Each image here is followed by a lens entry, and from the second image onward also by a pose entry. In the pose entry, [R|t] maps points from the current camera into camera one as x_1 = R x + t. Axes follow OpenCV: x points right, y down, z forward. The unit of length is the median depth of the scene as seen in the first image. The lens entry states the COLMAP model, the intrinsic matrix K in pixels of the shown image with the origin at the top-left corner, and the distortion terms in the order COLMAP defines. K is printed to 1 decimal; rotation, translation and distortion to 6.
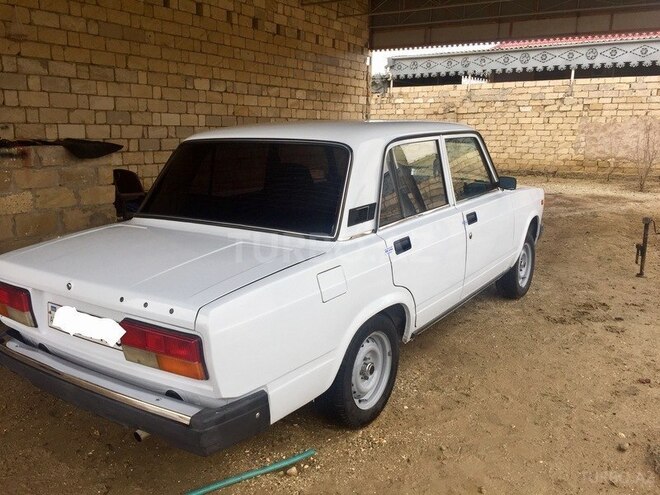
lens RADIAL K [[573.2, 0, 330.0], [0, 573.2, 247.5], [0, 0, 1]] dist [0.097472, -0.132741]
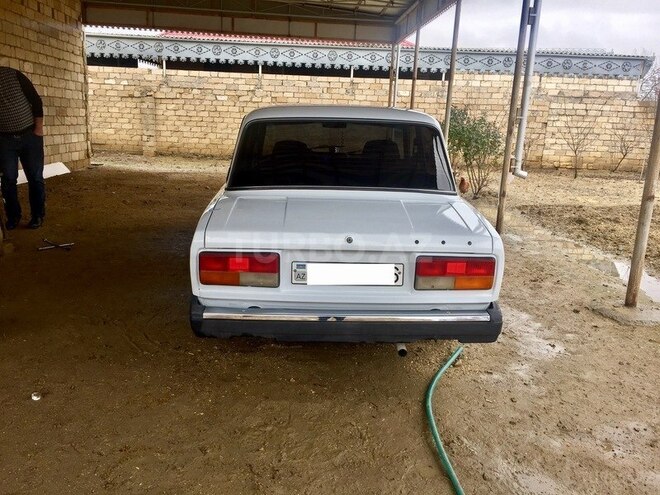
lens RADIAL K [[573.2, 0, 330.0], [0, 573.2, 247.5], [0, 0, 1]] dist [0.097472, -0.132741]
pose [[0.808416, -0.101287, 0.579831, -0.160038], [0.088522, 0.994801, 0.050356, 0.002652], [-0.581917, 0.010619, 0.813179, 0.009334]]
